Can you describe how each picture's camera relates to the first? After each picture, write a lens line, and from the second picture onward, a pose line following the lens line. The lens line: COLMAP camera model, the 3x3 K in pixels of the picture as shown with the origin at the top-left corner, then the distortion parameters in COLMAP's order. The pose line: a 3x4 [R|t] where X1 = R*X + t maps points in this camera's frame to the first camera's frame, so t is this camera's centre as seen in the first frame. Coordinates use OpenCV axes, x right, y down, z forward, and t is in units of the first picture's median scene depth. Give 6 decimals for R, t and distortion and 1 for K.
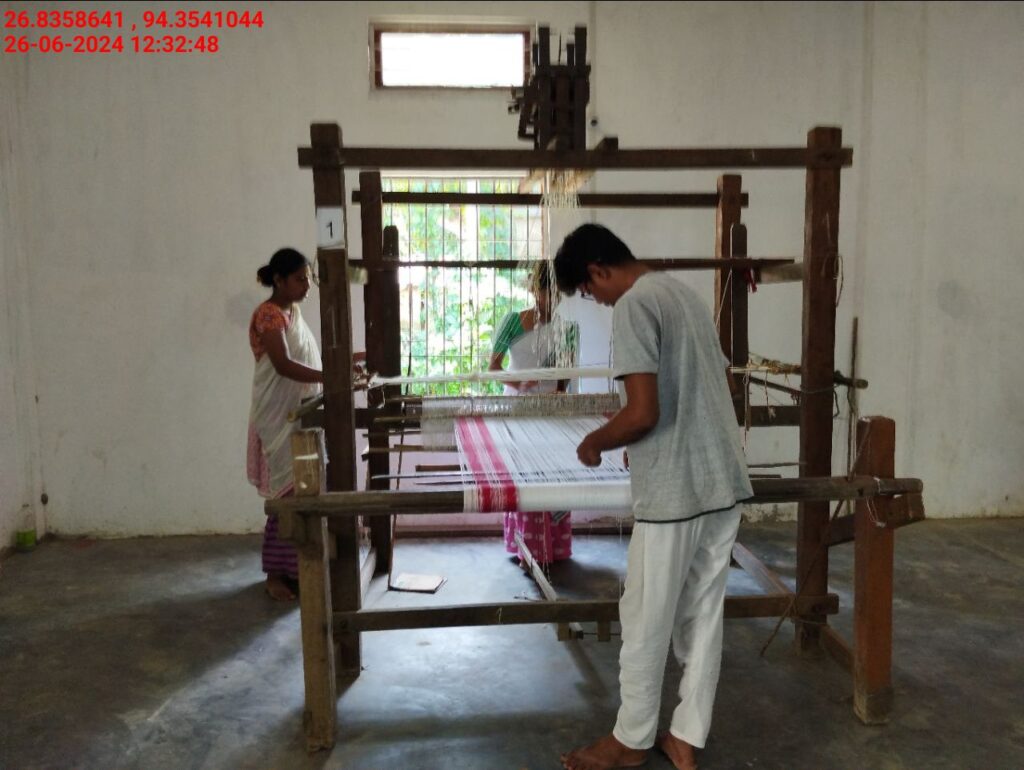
lens RADIAL K [[850.8, 0, 512.0], [0, 850.8, 385.0], [0, 0, 1]] dist [0.065105, -0.144213]
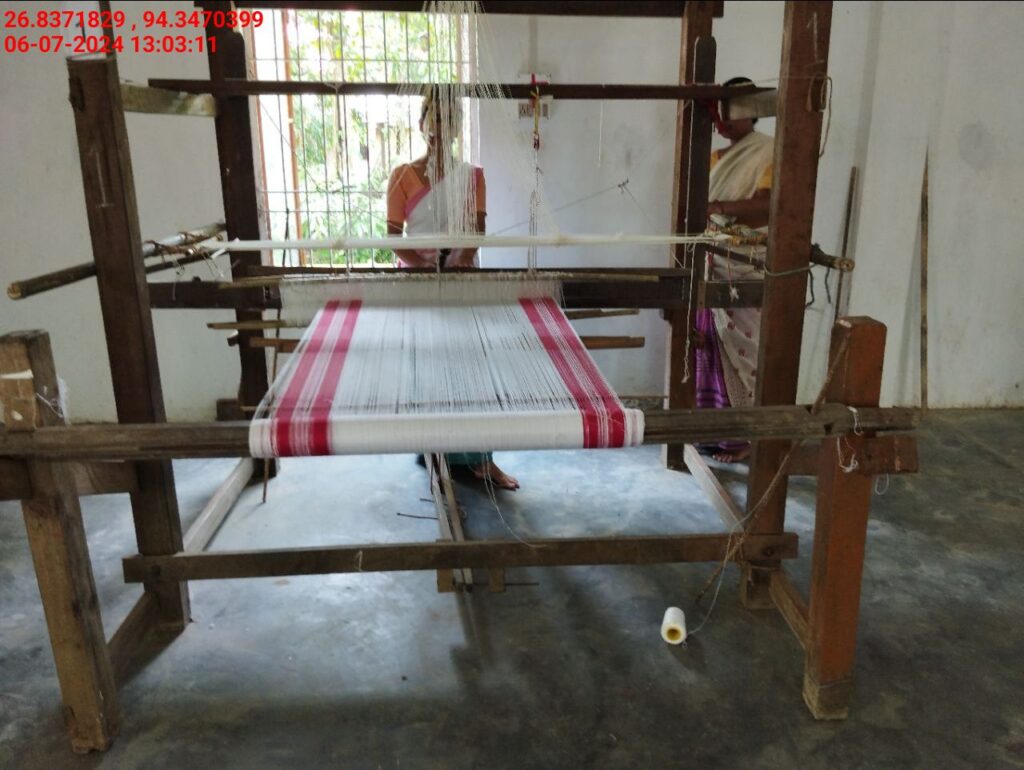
lens RADIAL K [[850.8, 0, 512.0], [0, 850.8, 385.0], [0, 0, 1]] dist [0.065105, -0.144213]
pose [[0.999967, 0.008071, 0.000502, 0.123303], [-0.008035, 0.984567, 0.174823, -0.024396], [0.000916, -0.174821, 0.984600, 0.264993]]
